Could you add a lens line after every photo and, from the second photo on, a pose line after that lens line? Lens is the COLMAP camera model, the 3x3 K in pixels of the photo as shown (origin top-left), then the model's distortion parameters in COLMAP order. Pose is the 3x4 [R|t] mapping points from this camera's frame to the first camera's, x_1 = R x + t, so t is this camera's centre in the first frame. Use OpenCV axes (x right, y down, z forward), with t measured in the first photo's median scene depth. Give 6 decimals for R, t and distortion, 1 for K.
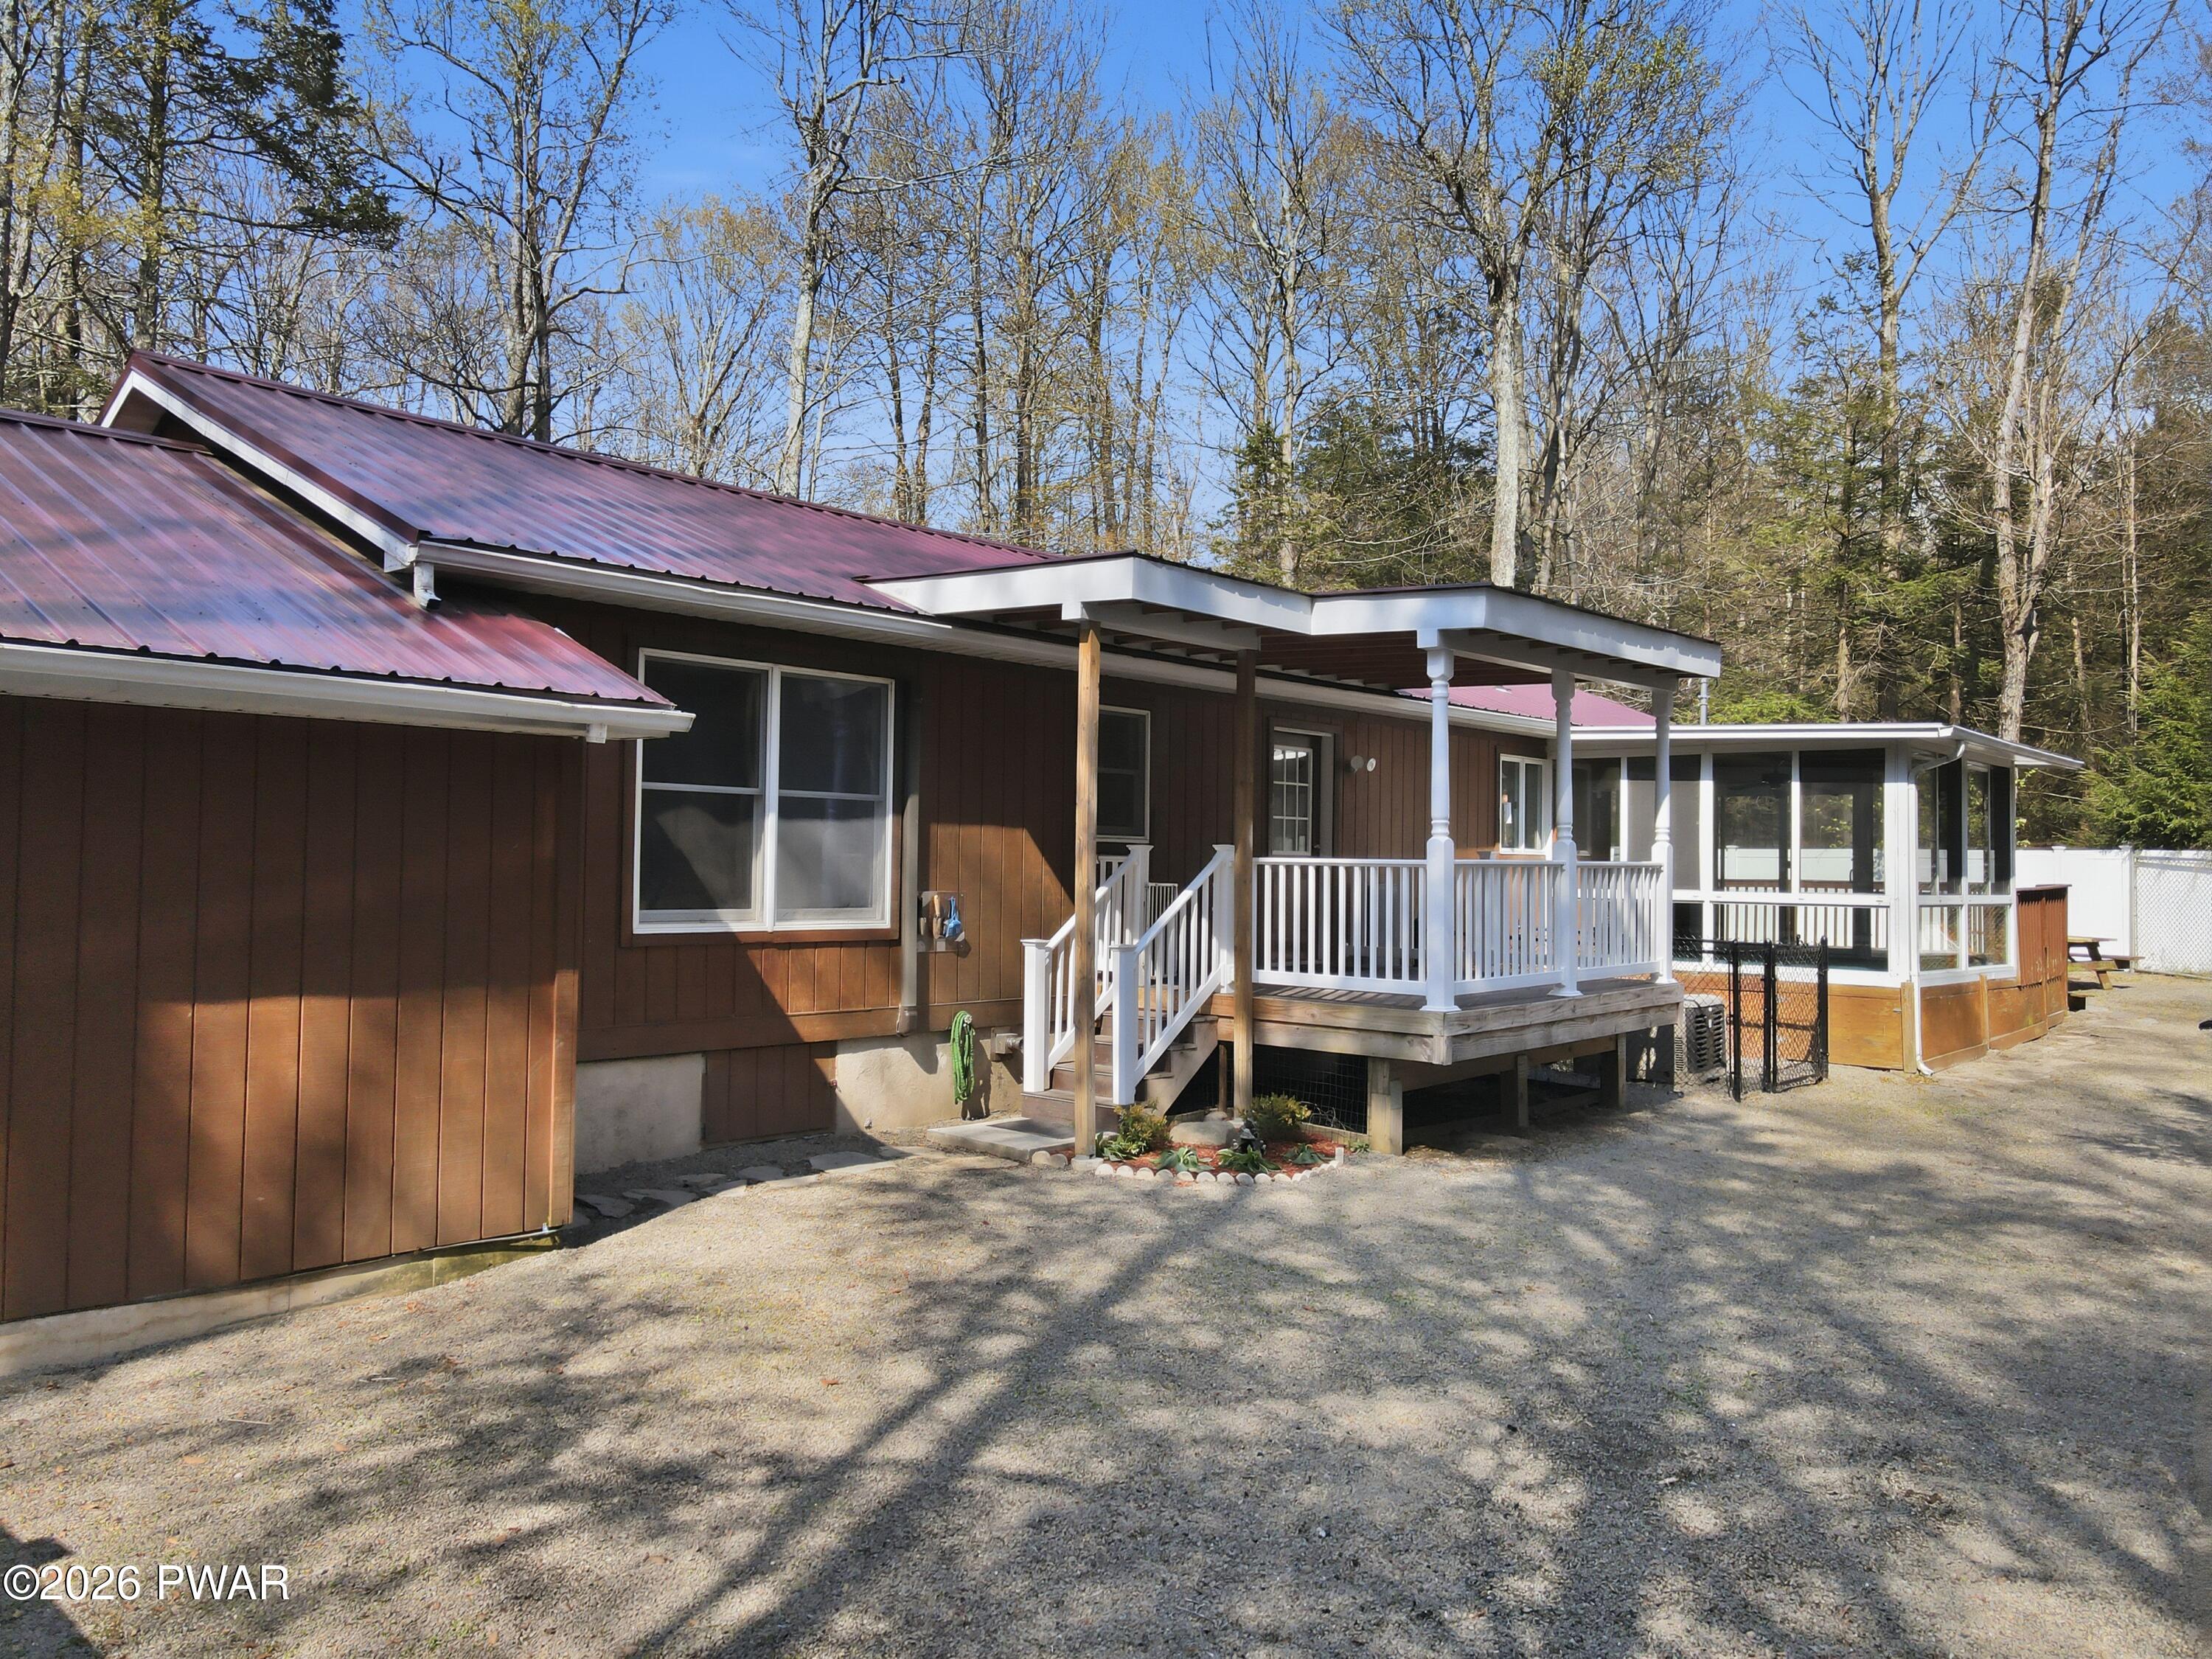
lens RADIAL K [[1616.8, 0, 1106.0], [0, 1616.8, 829.5], [0, 0, 1]] dist [0.007819, 0.002663]
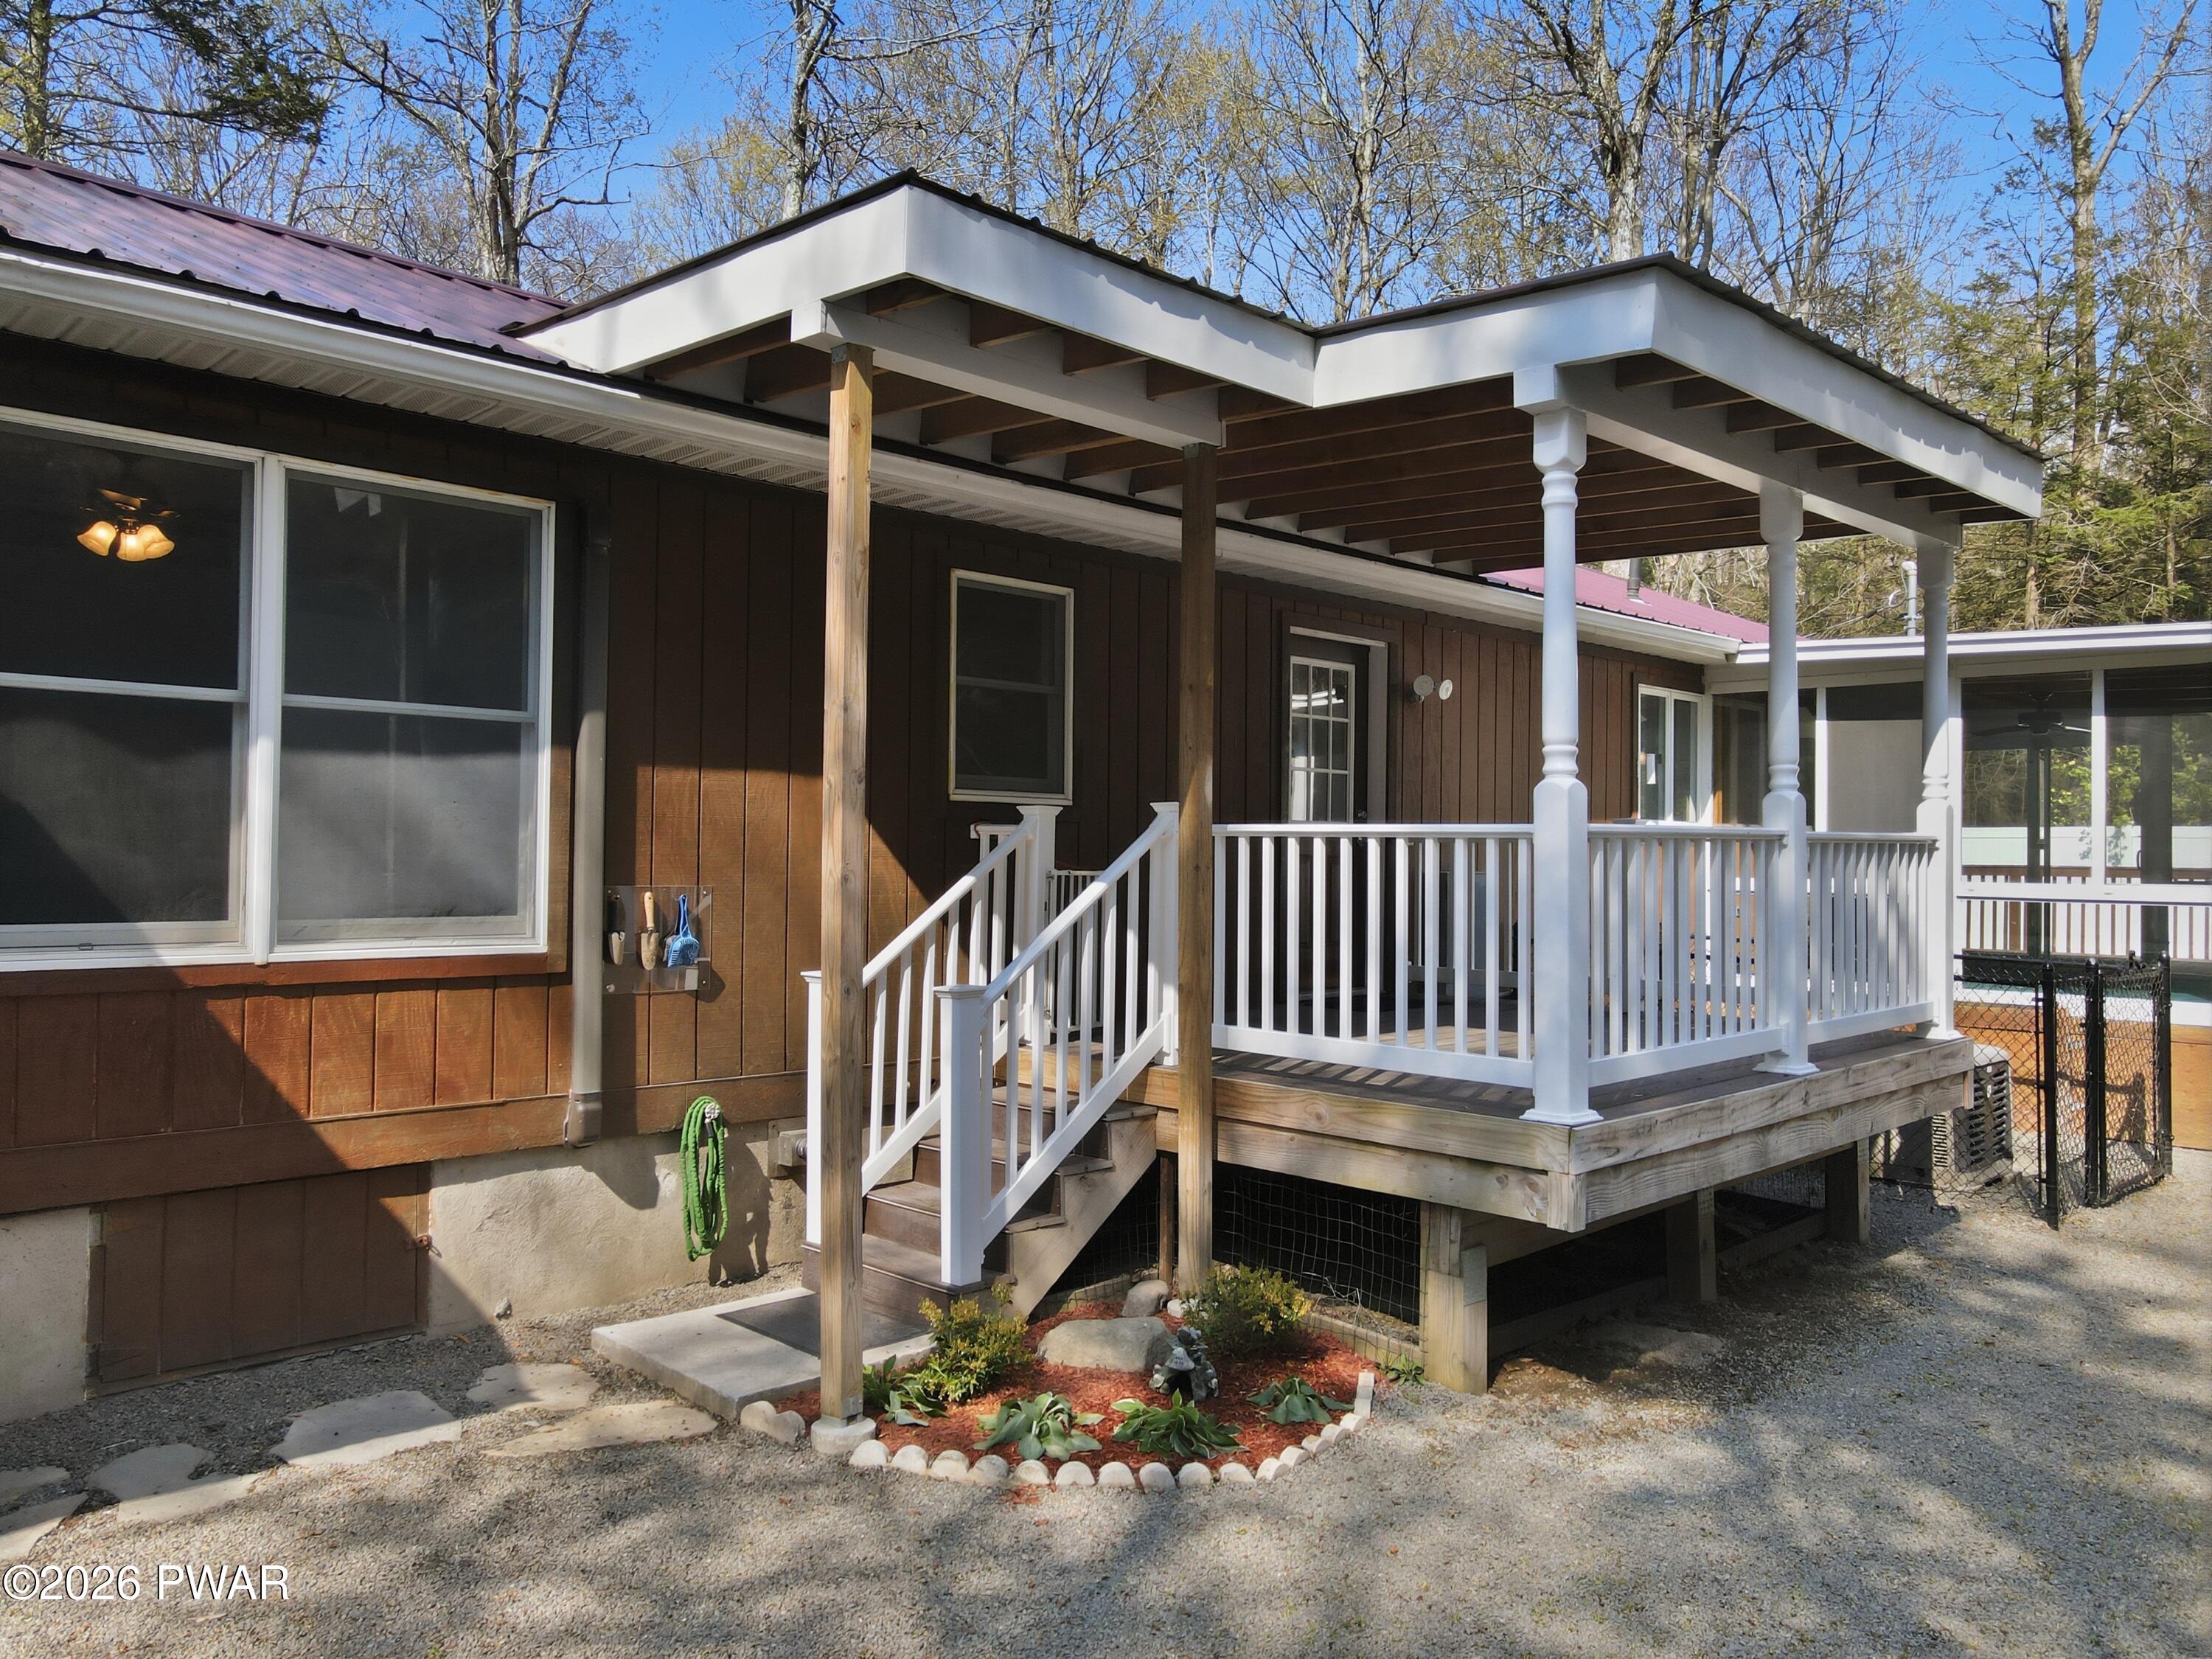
lens RADIAL K [[1616.8, 0, 1106.0], [0, 1616.8, 829.5], [0, 0, 1]] dist [0.007819, 0.002663]
pose [[0.998141, -0.003810, -0.060822, 0.087774], [0.004223, 0.999969, 0.006662, 0.015685], [0.060795, -0.006906, 0.998126, 0.447472]]
